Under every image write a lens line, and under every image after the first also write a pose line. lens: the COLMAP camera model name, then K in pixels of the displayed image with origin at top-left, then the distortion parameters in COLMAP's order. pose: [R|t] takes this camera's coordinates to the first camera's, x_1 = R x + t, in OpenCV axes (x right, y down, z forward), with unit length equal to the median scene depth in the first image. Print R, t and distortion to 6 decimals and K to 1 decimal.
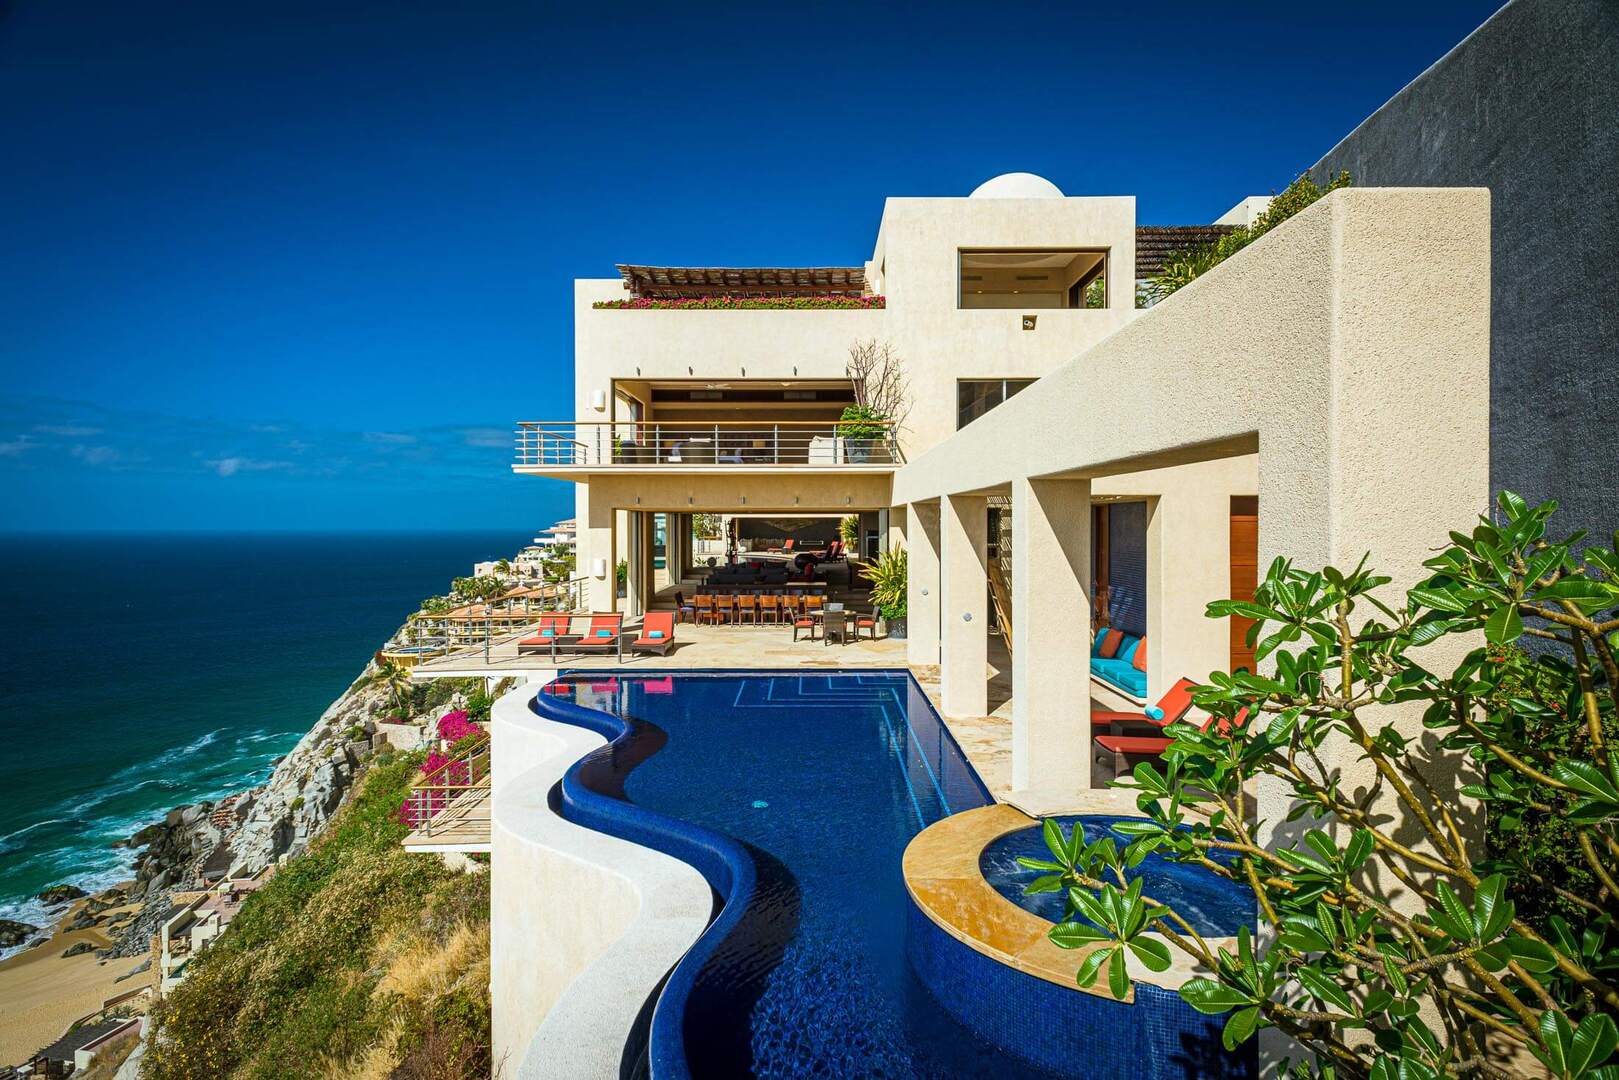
lens RADIAL K [[872.5, 0, 806.8], [0, 872.5, 525.9], [0, 0, 1]] dist [-0.000111, -0.001498]
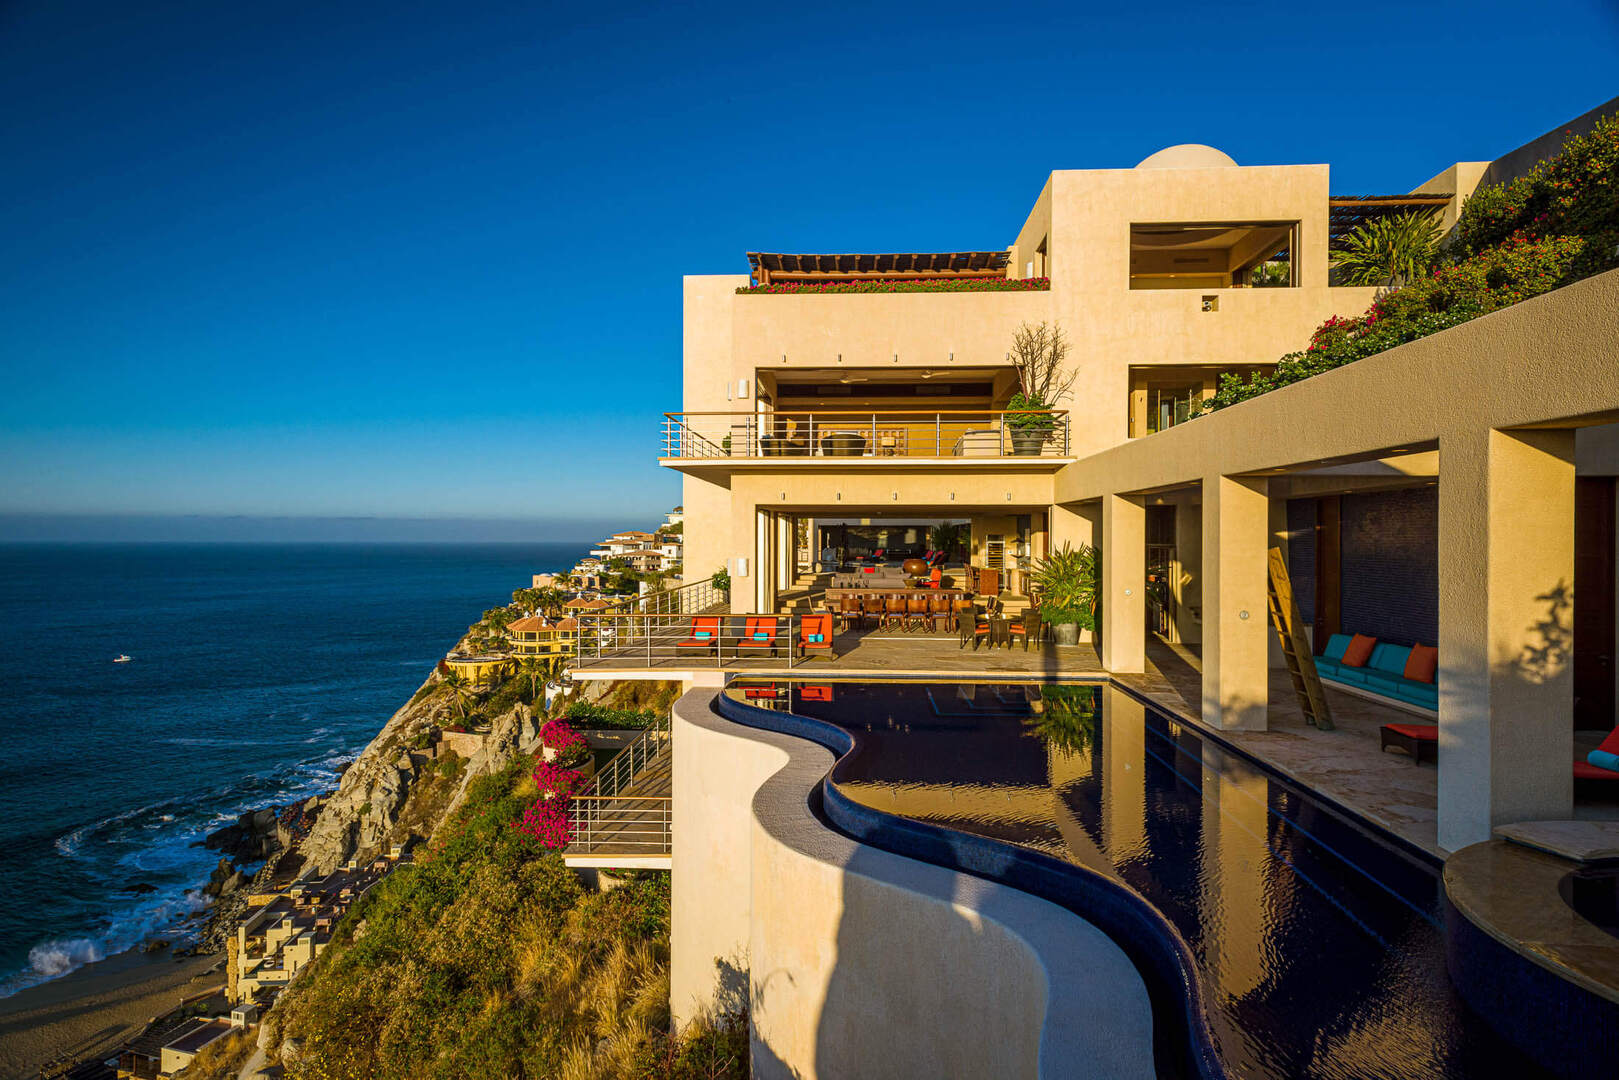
lens RADIAL K [[872.8, 0, 803.2], [0, 872.8, 538.6], [0, 0, 1]] dist [0.003393, 0.000857]
pose [[0.998464, 0.003923, -0.055269, -0.118838], [-0.004044, 0.999990, -0.002071, 0.017688], [0.055261, 0.002291, 0.998469, 0.060003]]
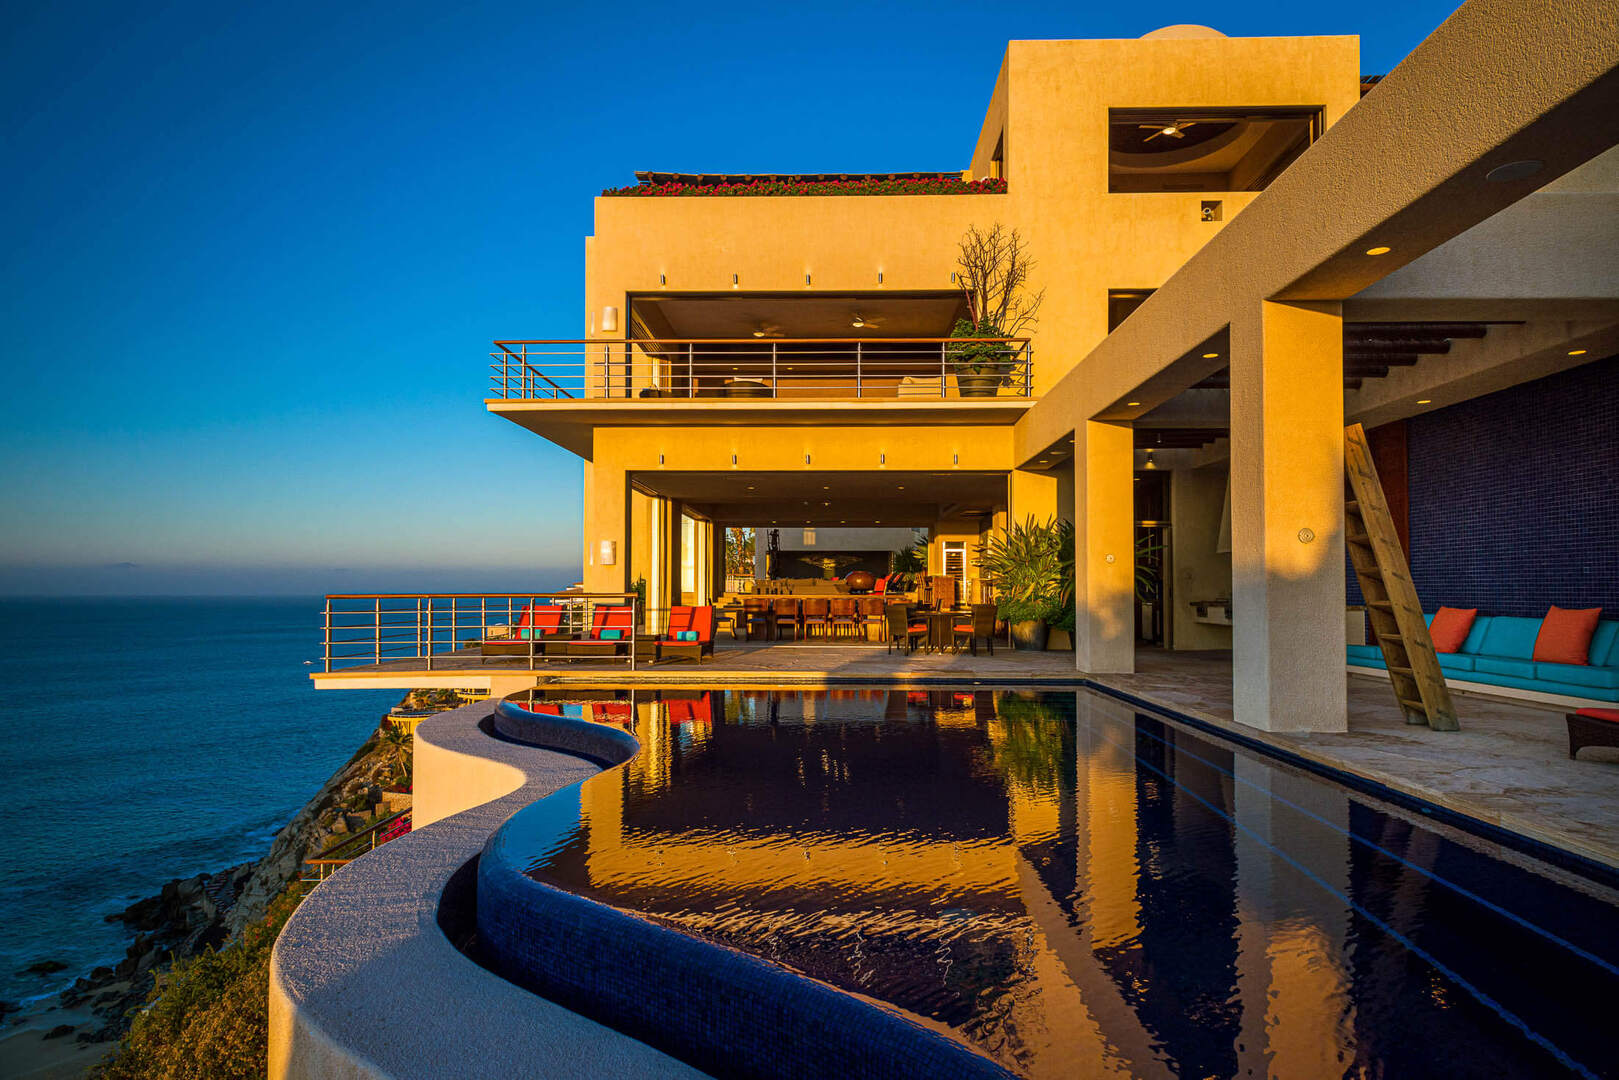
lens RADIAL K [[890.8, 0, 807.9], [0, 890.8, 573.0], [0, 0, 1]] dist [0.006628, -0.000752]
pose [[0.999722, 0.001679, -0.023514, -0.055634], [-0.002241, 0.999711, -0.023921, 0.080145], [0.023467, 0.023967, 0.999437, 0.269772]]
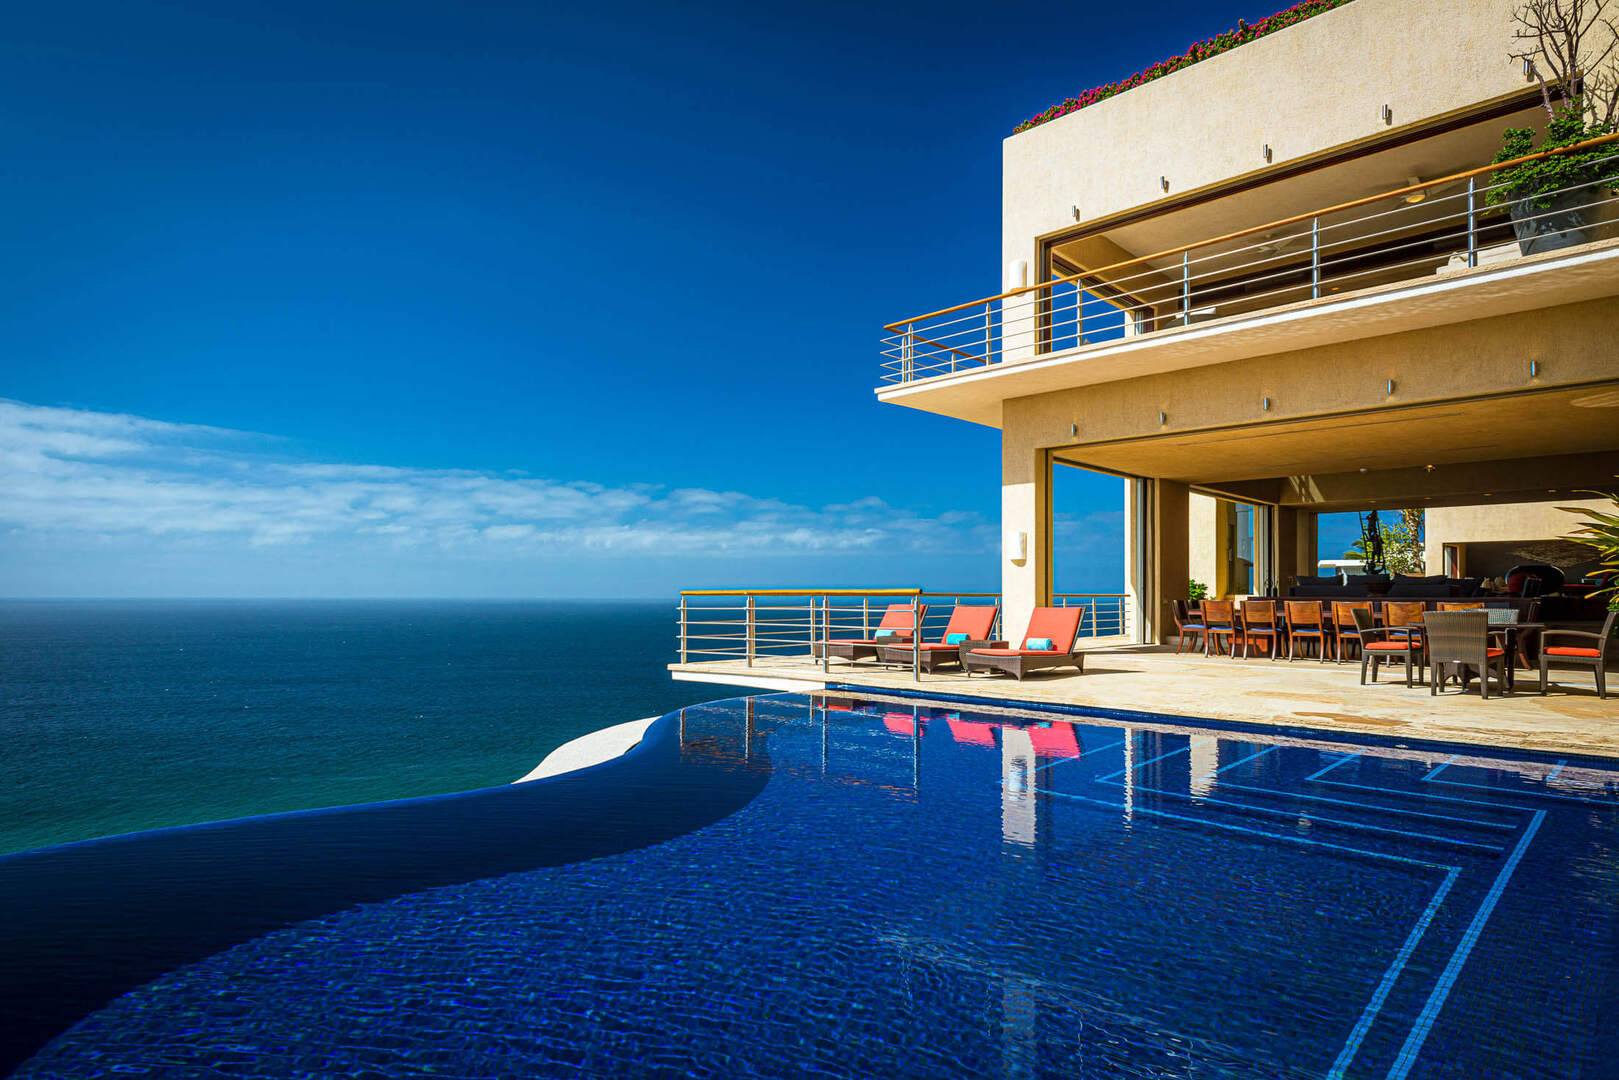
lens RADIAL K [[885.7, 0, 818.4], [0, 885.7, 580.3], [0, 0, 1]] dist [0.005794, -0.002456]
pose [[0.723193, -0.006315, -0.690617, 0.092587], [-0.009046, 0.999786, -0.018614, 0.083766], [0.690586, 0.019709, 0.722981, 0.443603]]
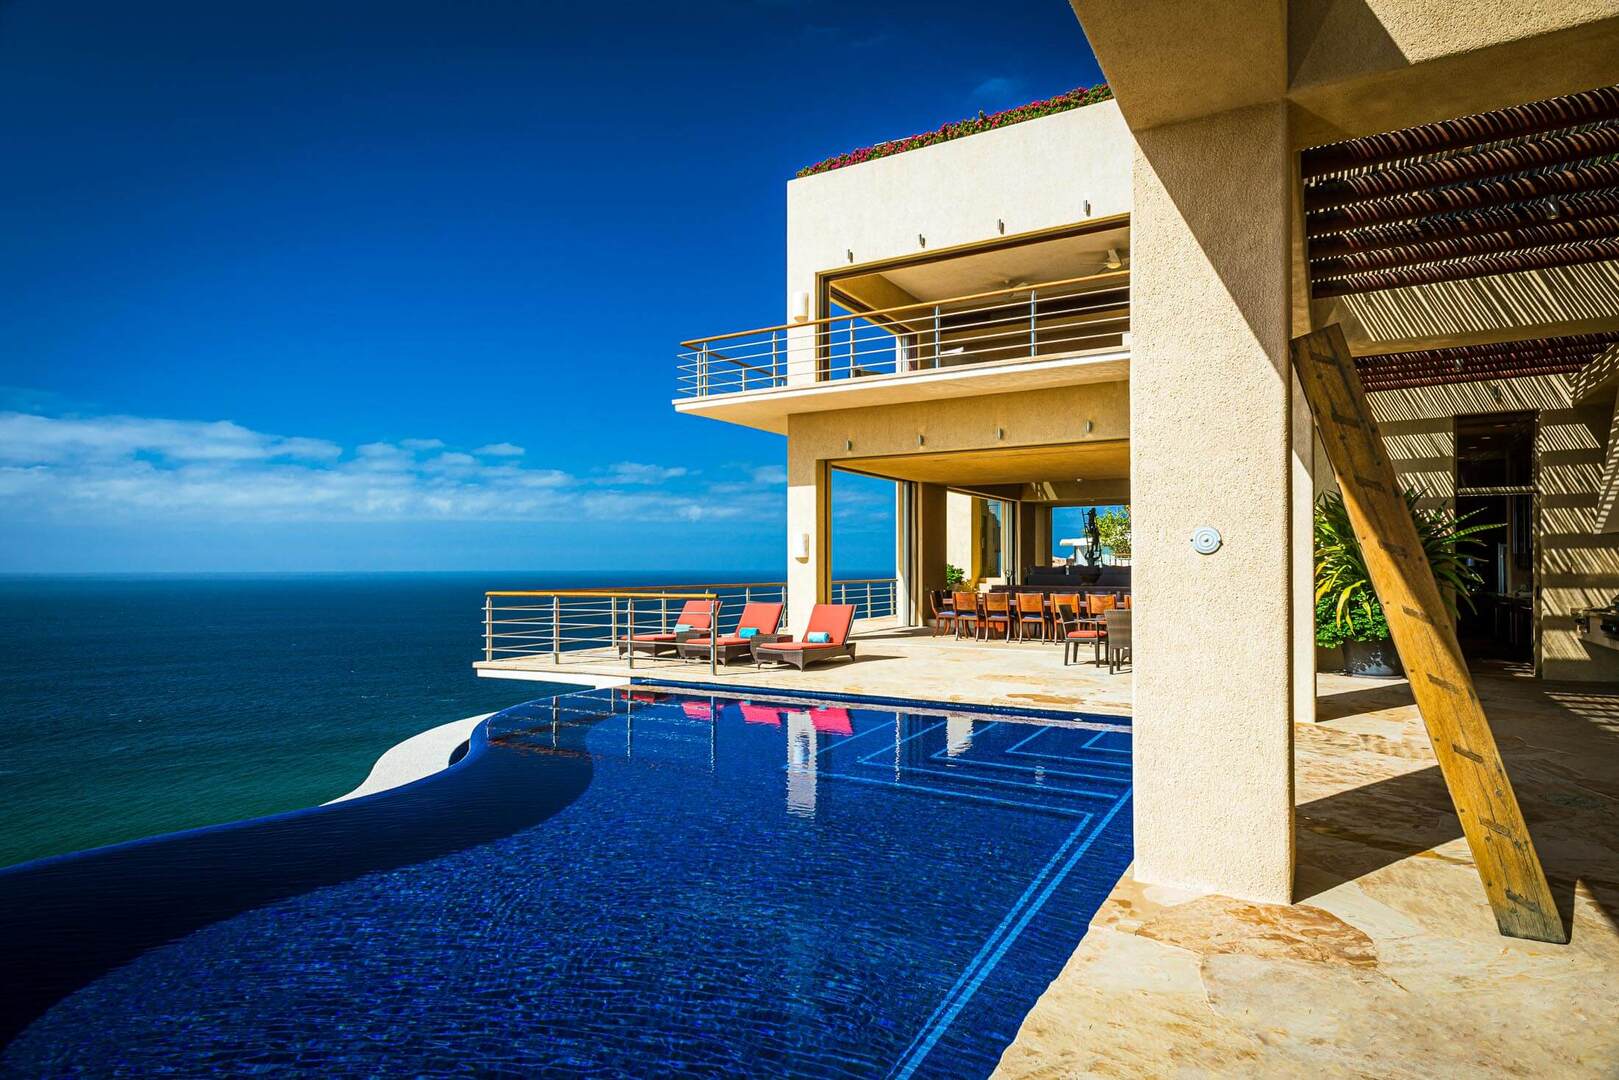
lens RADIAL K [[877.2, 0, 823.8], [0, 877.2, 554.9], [0, 0, 1]] dist [0.022070, 0.000013]
pose [[0.868446, -0.005588, -0.495752, 0.124538], [-0.002557, 0.999873, -0.015750, 0.065318], [0.495777, 0.014945, 0.868322, 0.394845]]
